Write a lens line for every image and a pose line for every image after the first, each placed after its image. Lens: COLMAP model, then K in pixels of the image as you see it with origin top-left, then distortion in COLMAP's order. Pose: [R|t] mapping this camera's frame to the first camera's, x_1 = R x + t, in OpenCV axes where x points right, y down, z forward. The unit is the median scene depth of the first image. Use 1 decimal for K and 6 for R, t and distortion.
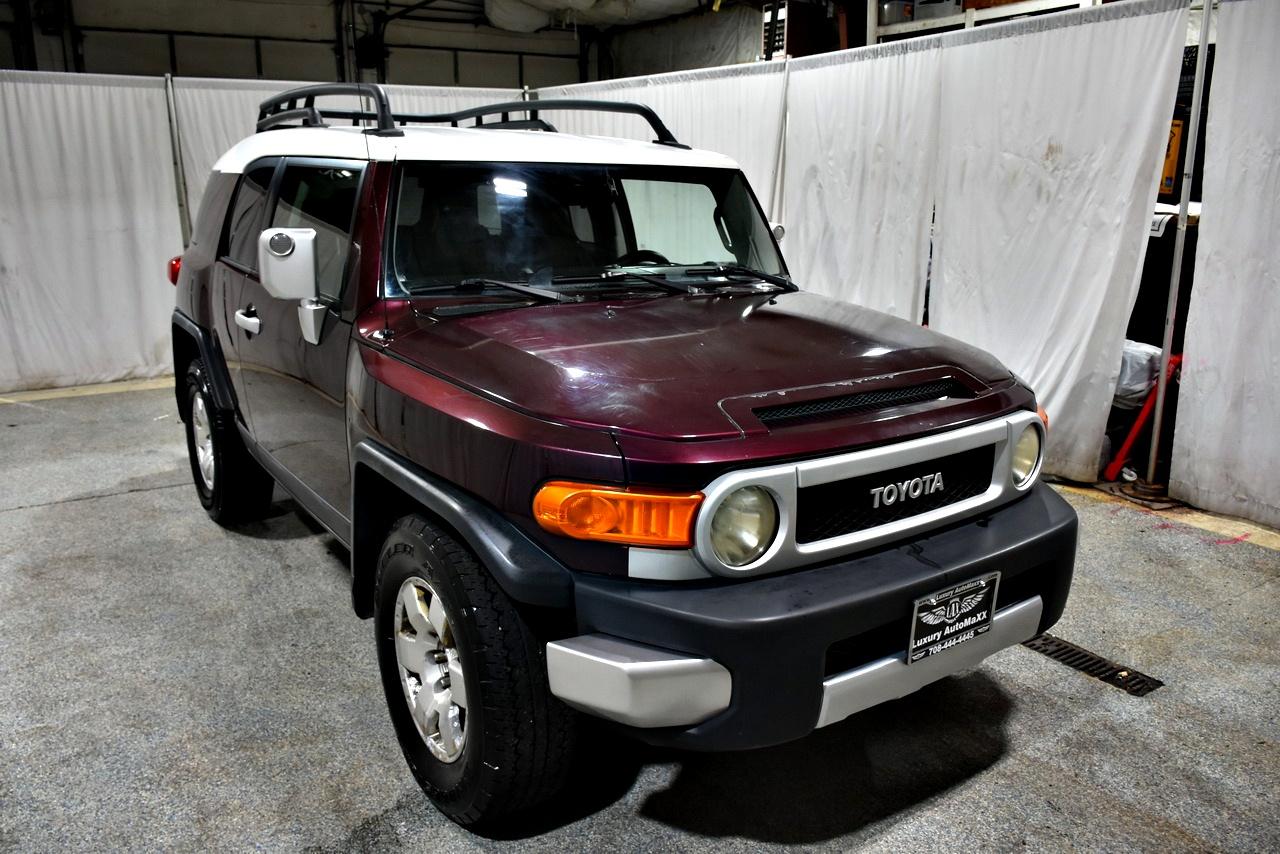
lens RADIAL K [[969.1, 0, 634.4], [0, 969.1, 427.9], [0, 0, 1]] dist [-0.025732, -0.007319]
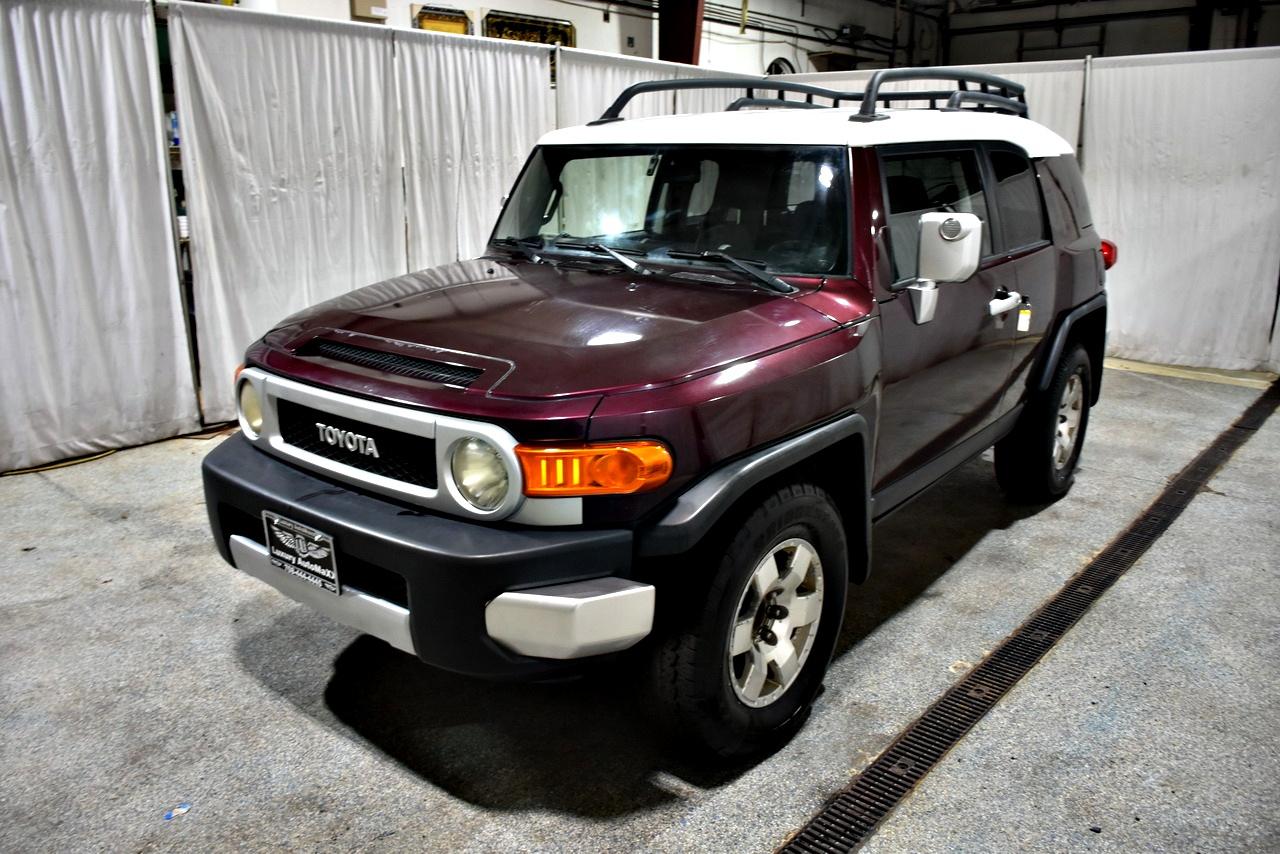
lens RADIAL K [[969.1, 0, 633.6], [0, 969.1, 426.3], [0, 0, 1]] dist [-0.025732, -0.007319]
pose [[0.280045, 0.248928, -0.927151, 0.962415], [-0.233363, 0.954478, 0.185778, -0.160570], [0.931191, 0.164336, 0.325388, 0.650482]]
